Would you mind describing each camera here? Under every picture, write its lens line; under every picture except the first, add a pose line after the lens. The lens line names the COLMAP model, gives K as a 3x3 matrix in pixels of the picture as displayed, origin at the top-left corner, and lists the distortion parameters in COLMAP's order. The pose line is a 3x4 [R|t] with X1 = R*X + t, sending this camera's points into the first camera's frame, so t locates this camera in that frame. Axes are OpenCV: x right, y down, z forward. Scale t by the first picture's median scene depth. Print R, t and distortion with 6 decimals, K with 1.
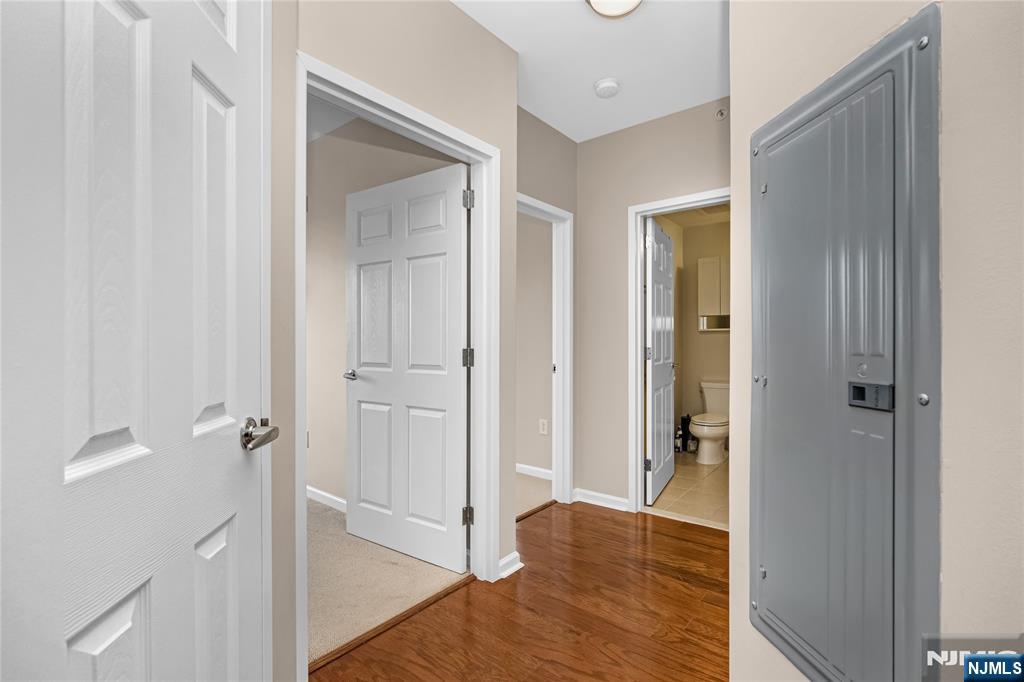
lens RADIAL K [[472.9, 0, 509.3], [0, 472.9, 337.2], [0, 0, 1]] dist [-0.000356, -0.000139]
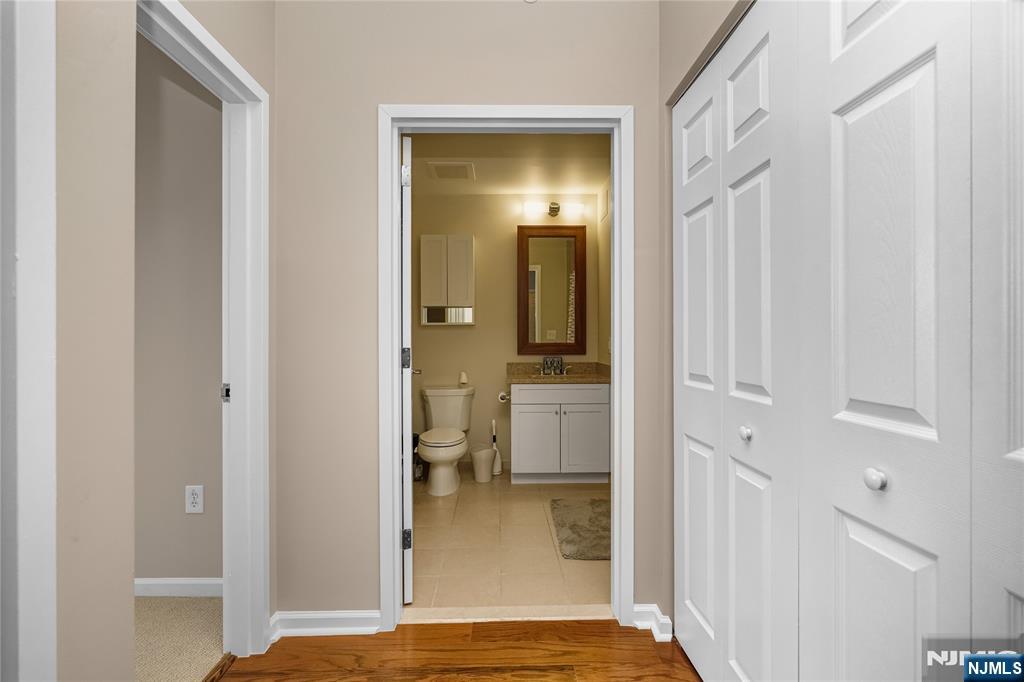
lens RADIAL K [[464.8, 0, 514.1], [0, 464.8, 337.1], [0, 0, 1]] dist [-0.023600, -0.000209]
pose [[0.754730, 0.001736, 0.656034, 0.006454], [-0.004316, 0.999988, 0.002319, 0.006441], [-0.656022, -0.004582, 0.754728, 0.440789]]
